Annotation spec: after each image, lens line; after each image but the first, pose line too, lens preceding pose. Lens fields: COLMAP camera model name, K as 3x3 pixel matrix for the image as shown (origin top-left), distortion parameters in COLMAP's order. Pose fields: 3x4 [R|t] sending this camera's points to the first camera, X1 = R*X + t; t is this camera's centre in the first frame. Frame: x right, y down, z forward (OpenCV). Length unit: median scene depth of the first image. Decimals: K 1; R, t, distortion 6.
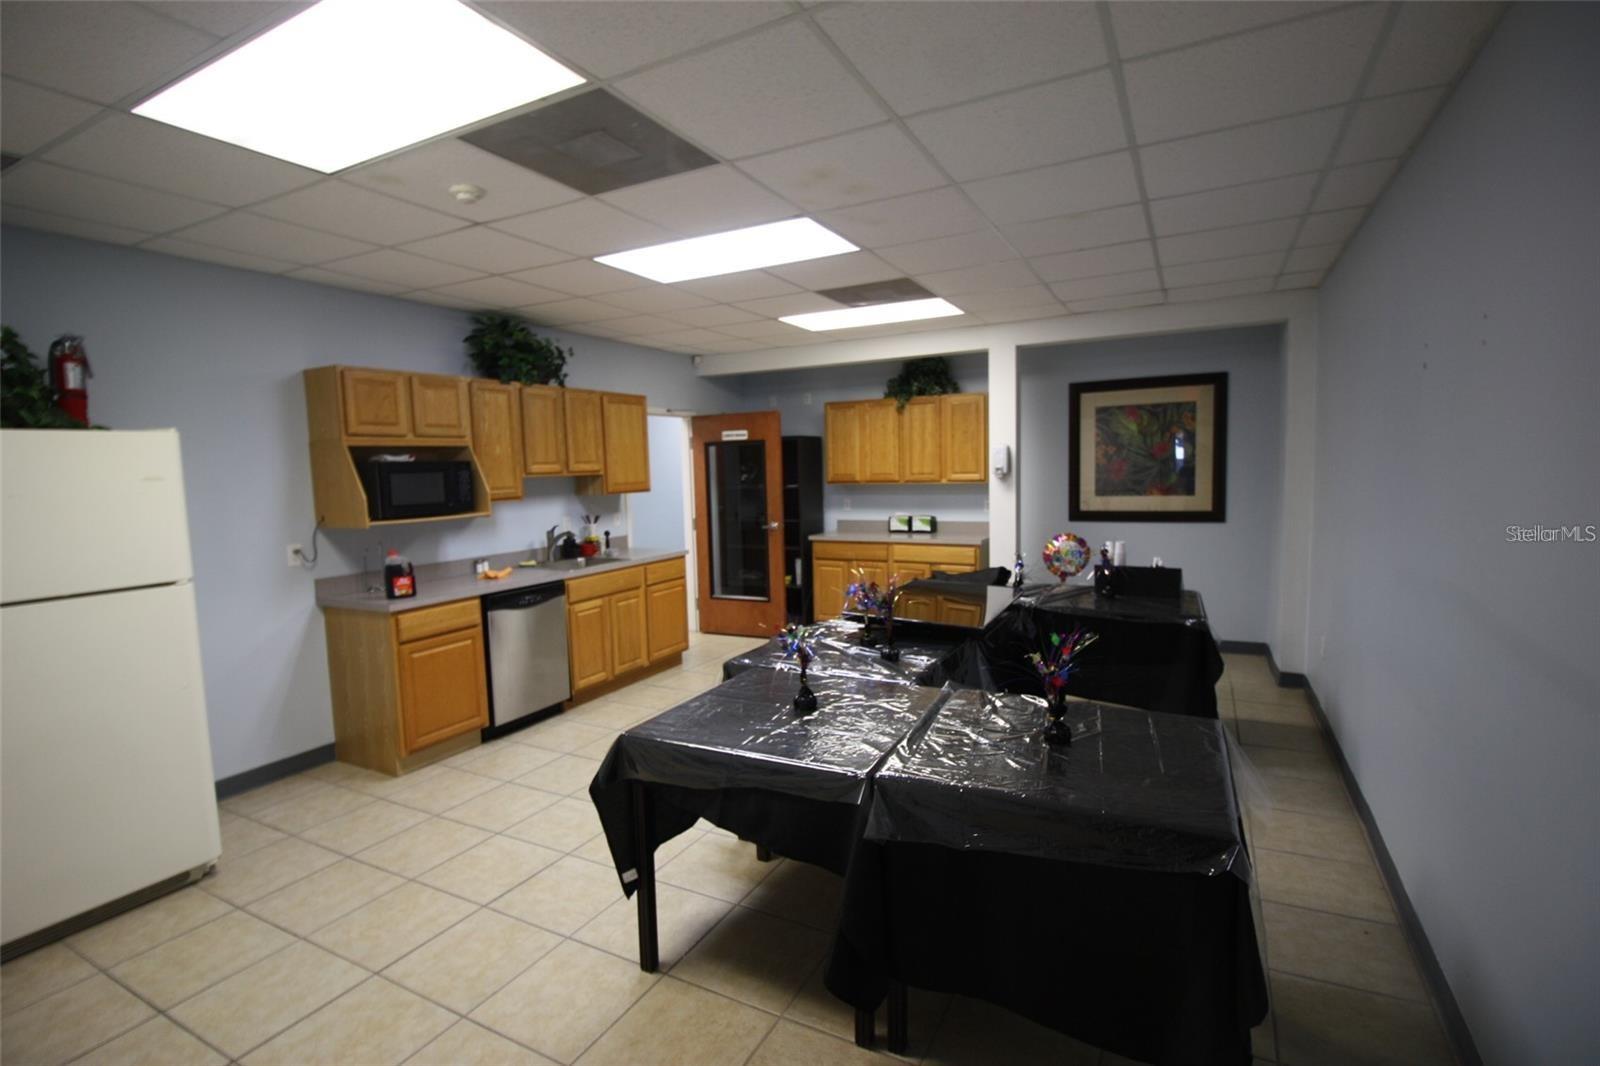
lens RADIAL K [[761.4, 0, 796.7], [0, 761.4, 534.9], [0, 0, 1]] dist [-0.003951, -0.009845]
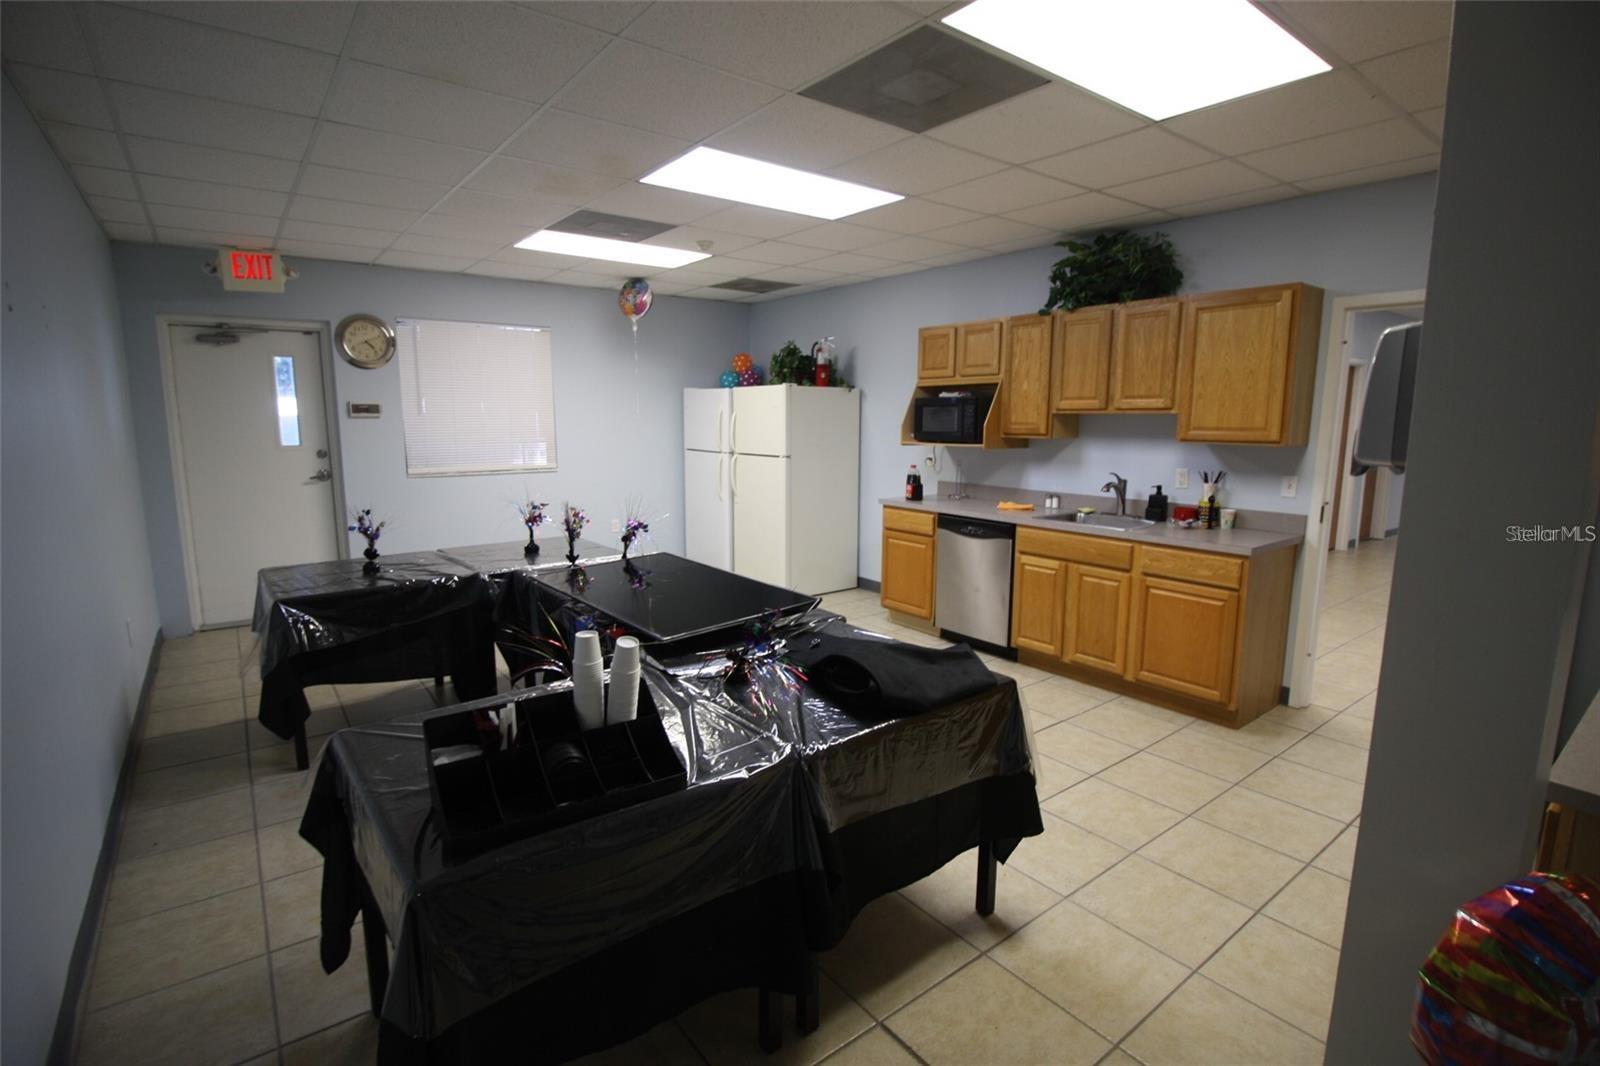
lens RADIAL K [[761.4, 0, 800.3], [0, 761.4, 531.9], [0, 0, 1]] dist [-0.003951, -0.009845]
pose [[-0.420454, 0.164150, -0.892341, 0.685528], [-0.072847, 0.974216, 0.213535, -0.120384], [0.904385, 0.154787, -0.397655, 1.200627]]
